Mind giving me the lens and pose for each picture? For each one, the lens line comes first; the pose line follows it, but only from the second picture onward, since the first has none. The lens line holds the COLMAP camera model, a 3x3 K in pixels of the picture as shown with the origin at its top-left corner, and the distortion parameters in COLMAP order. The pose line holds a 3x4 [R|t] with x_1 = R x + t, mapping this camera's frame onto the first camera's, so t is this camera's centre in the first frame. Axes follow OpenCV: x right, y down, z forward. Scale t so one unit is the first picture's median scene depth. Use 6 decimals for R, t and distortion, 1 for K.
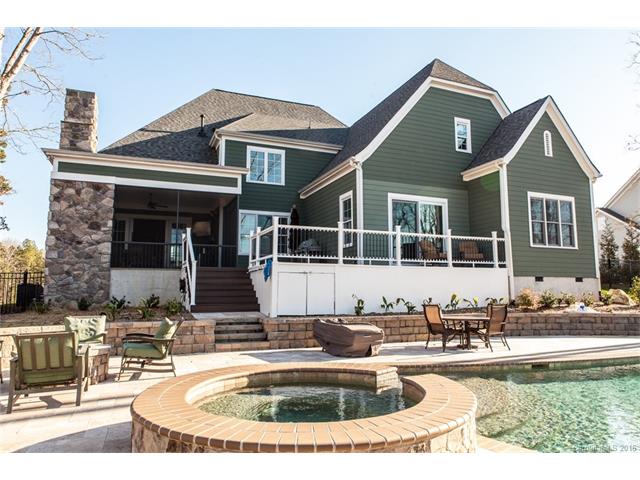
lens RADIAL K [[438.5, 0, 321.3], [0, 438.5, 243.1], [0, 0, 1]] dist [-0.047352, 0.021196]
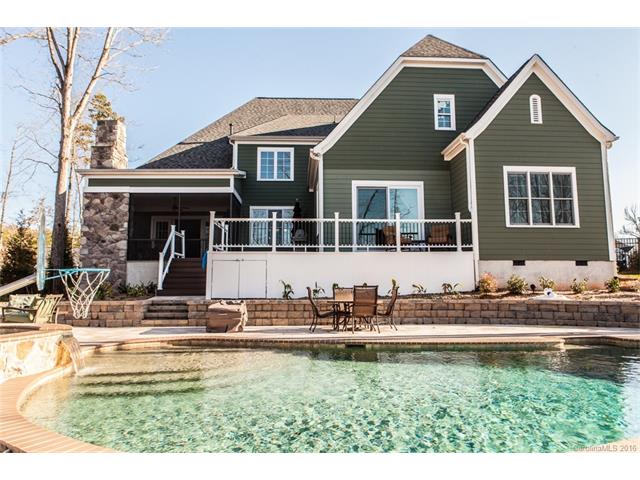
lens RADIAL K [[438.5, 0, 313.0], [0, 438.5, 241.2], [0, 0, 1]] dist [-0.047352, 0.021196]
pose [[0.940347, -0.038132, -0.338072, 0.411696], [0.040786, 0.999168, 0.000749, 0.020719], [0.337762, -0.014493, 0.941120, 0.016606]]
